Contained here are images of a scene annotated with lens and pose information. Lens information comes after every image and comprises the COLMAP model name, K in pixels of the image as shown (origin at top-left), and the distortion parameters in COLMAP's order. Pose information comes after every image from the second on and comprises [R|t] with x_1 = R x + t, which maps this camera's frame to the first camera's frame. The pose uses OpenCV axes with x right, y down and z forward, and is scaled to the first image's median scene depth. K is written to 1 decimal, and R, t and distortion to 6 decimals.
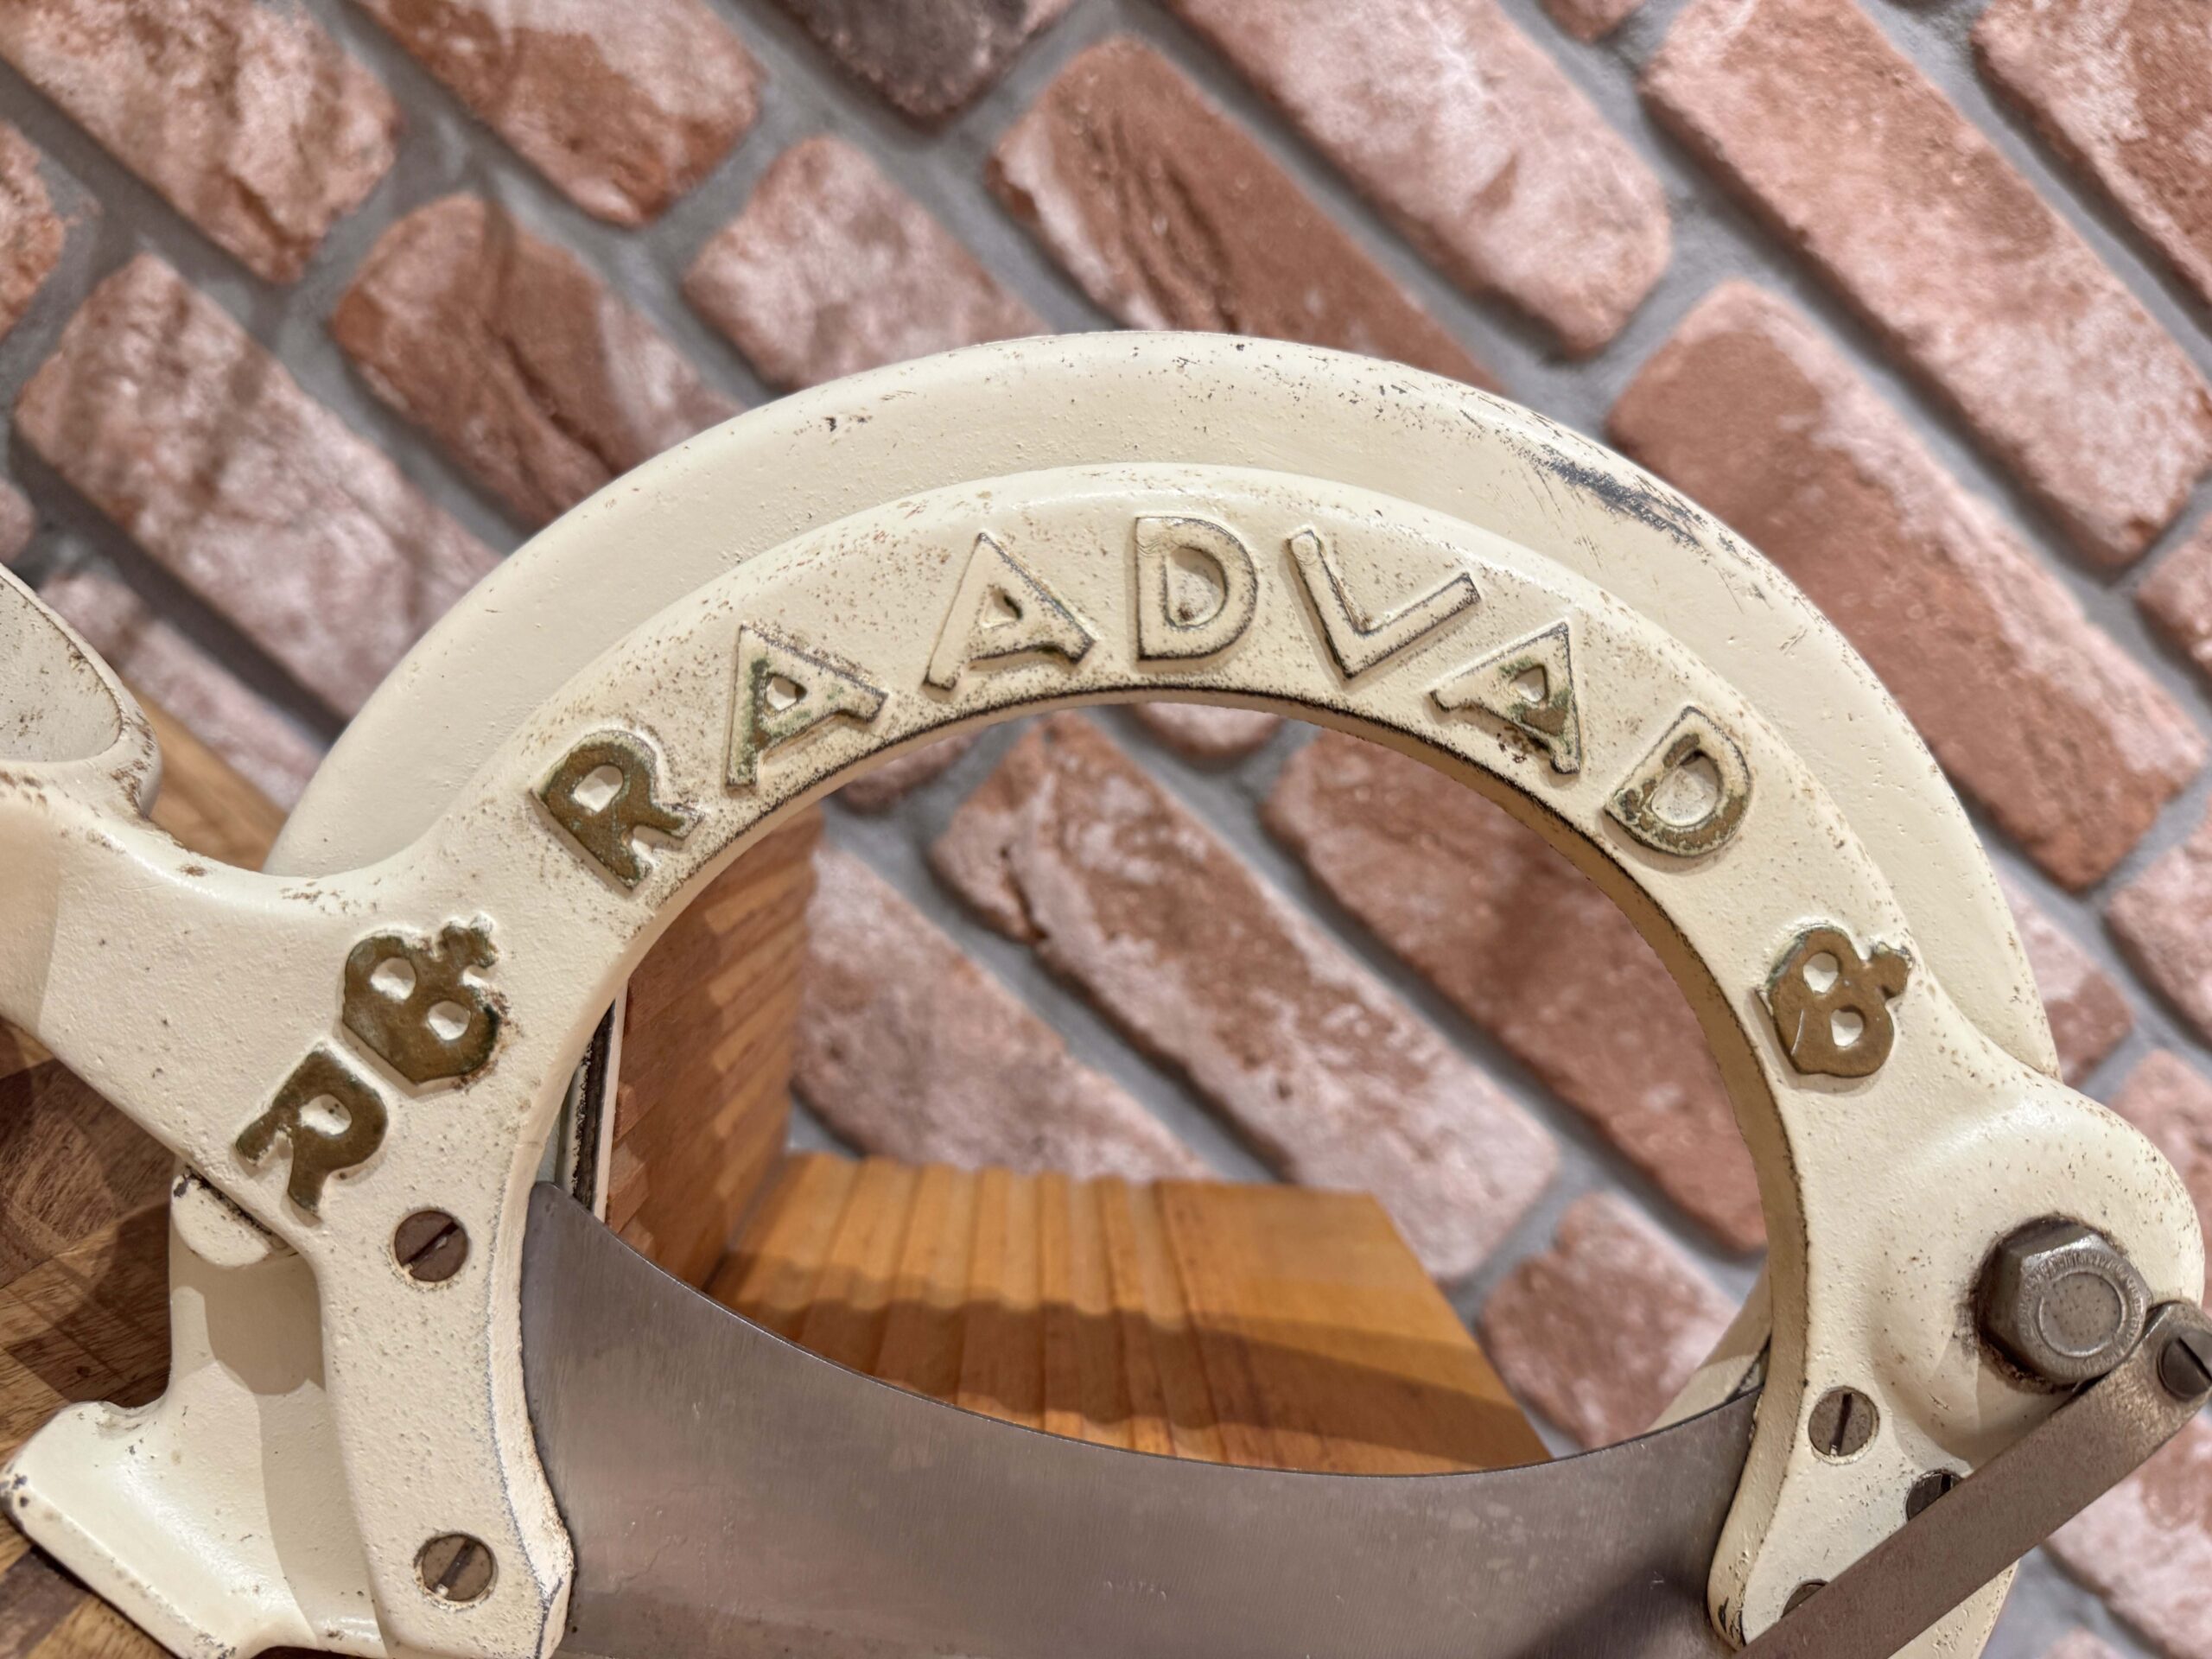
lens RADIAL K [[1608.4, 0, 1099.5], [0, 1608.4, 843.9], [0, 0, 1]] dist [-0.035474, 0.006553]
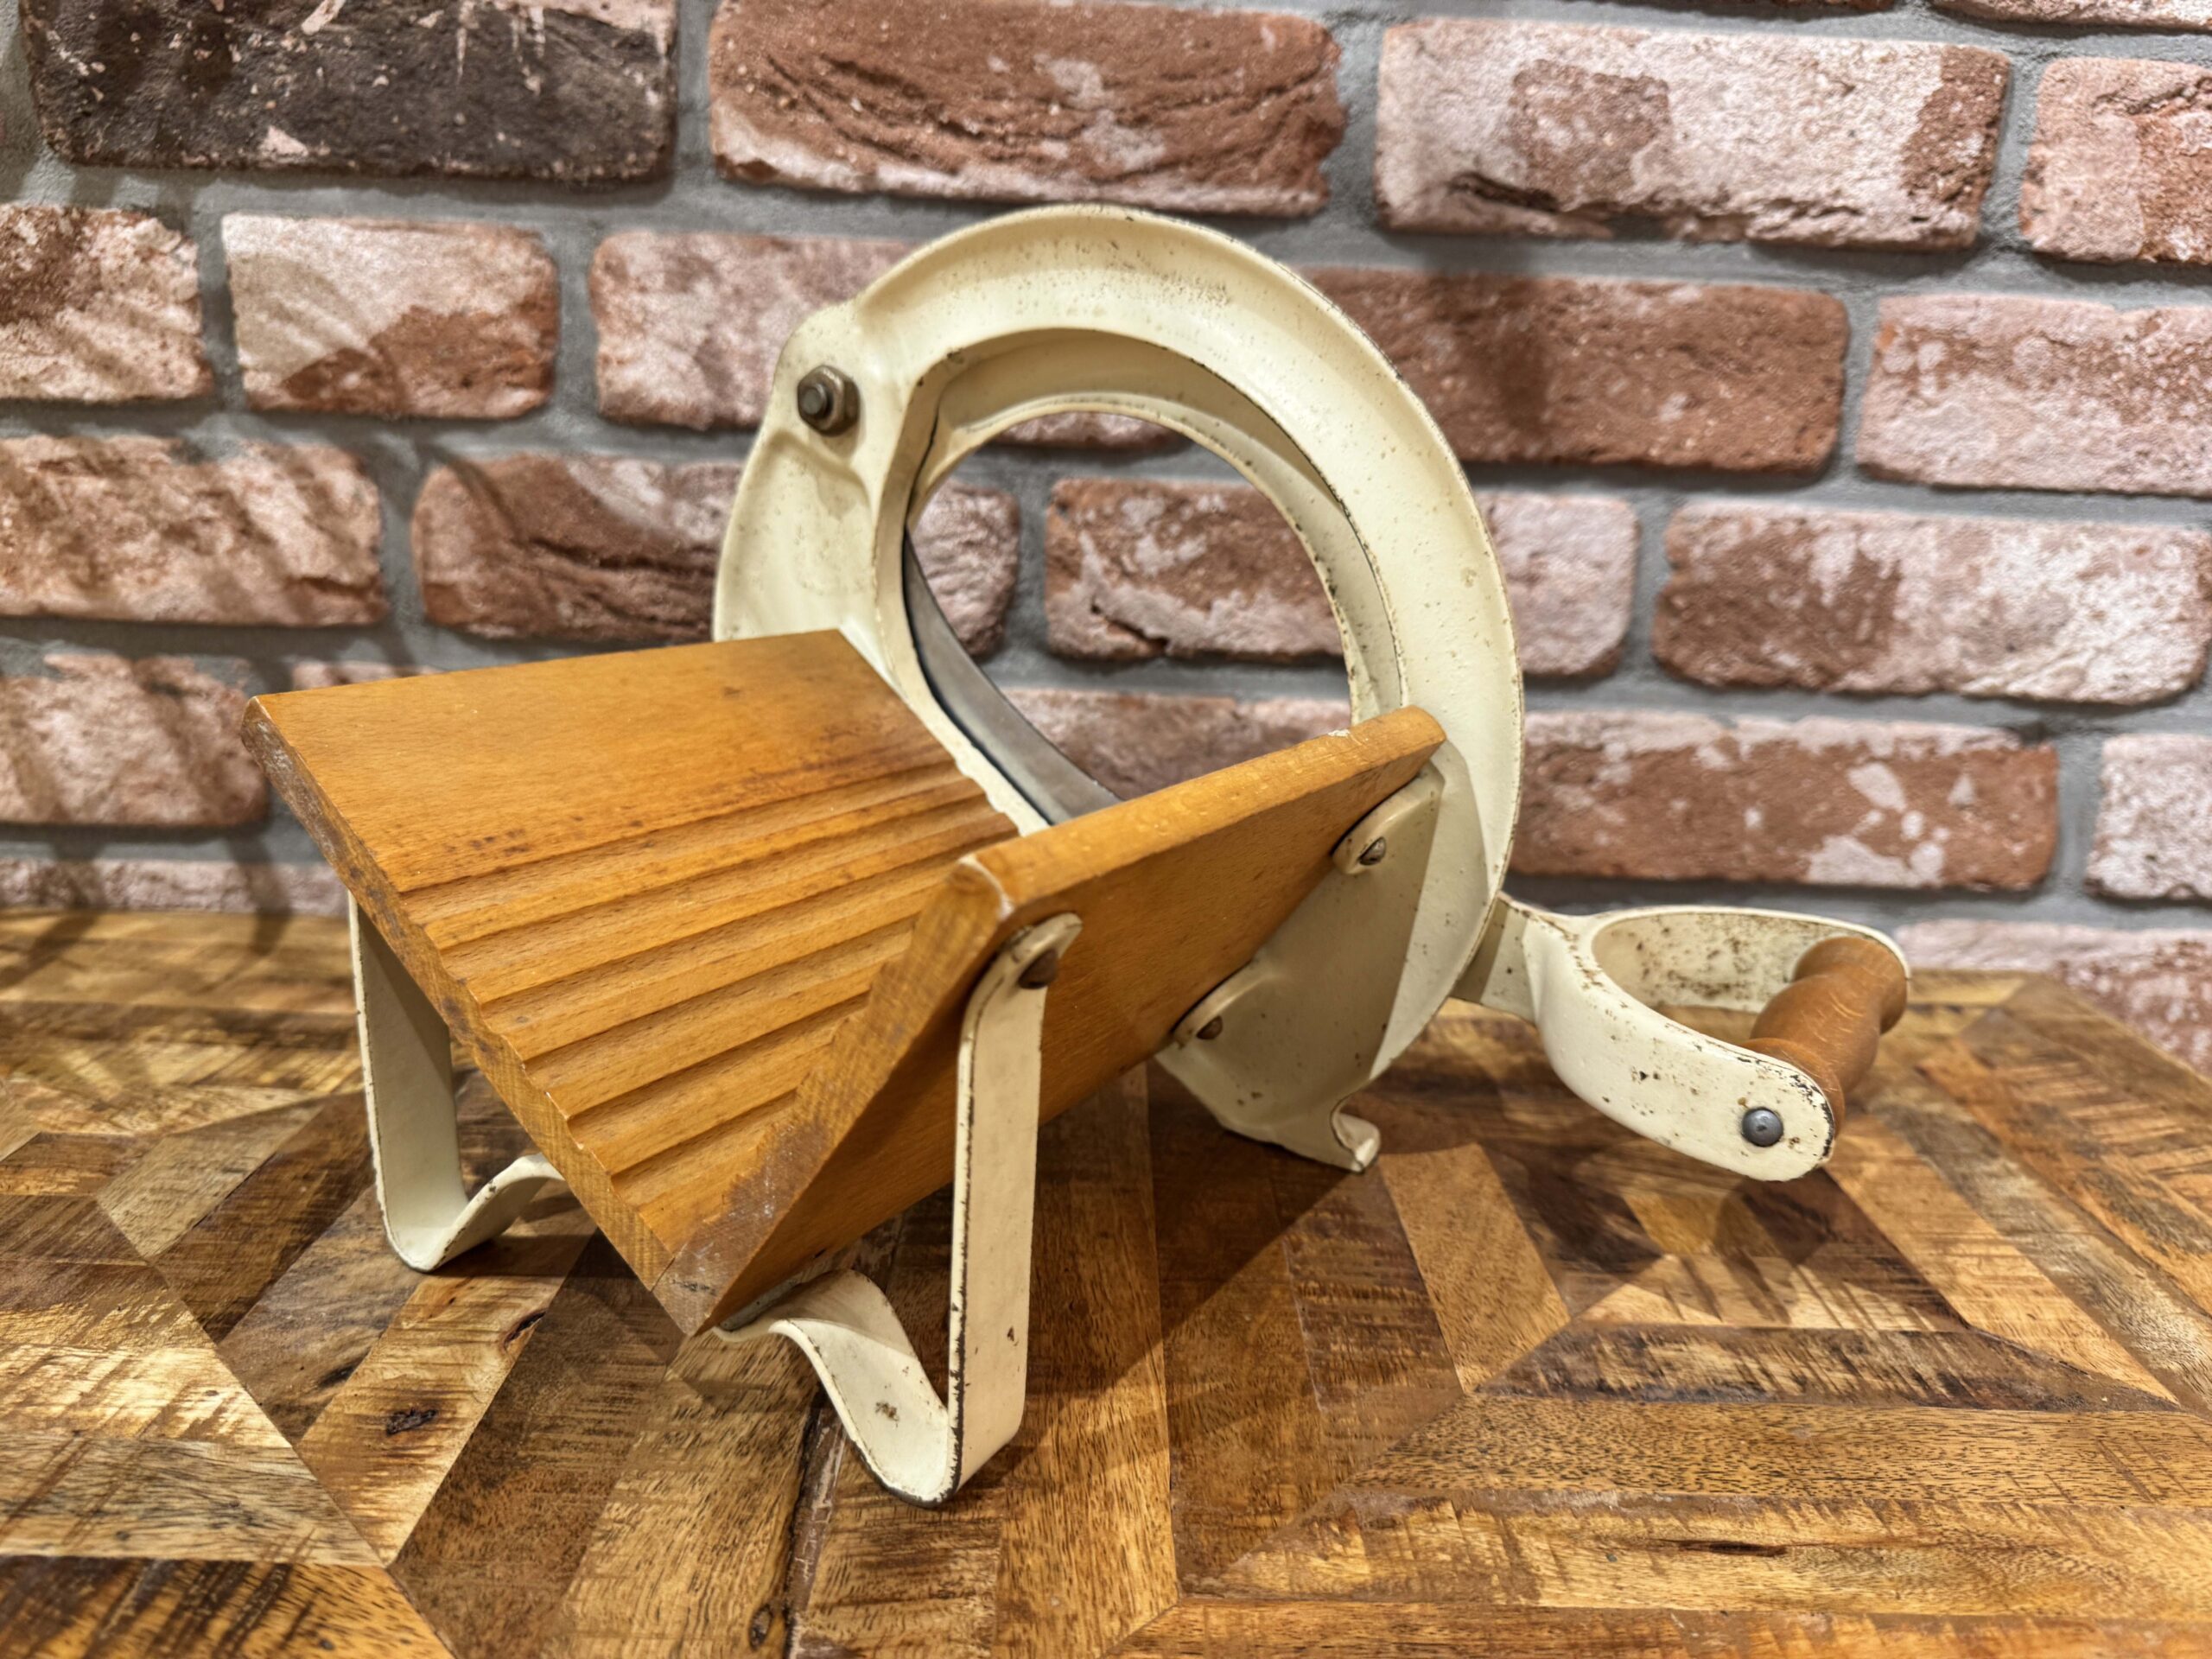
lens RADIAL K [[1579.9, 0, 1113.9], [0, 1579.9, 824.4], [0, 0, 1]] dist [-0.024861, 0.007265]
pose [[0.769398, -0.603000, -0.210757, 0.113220], [0.631481, 0.767726, 0.108759, 0.013090], [0.096222, -0.216768, 0.971469, -0.225333]]
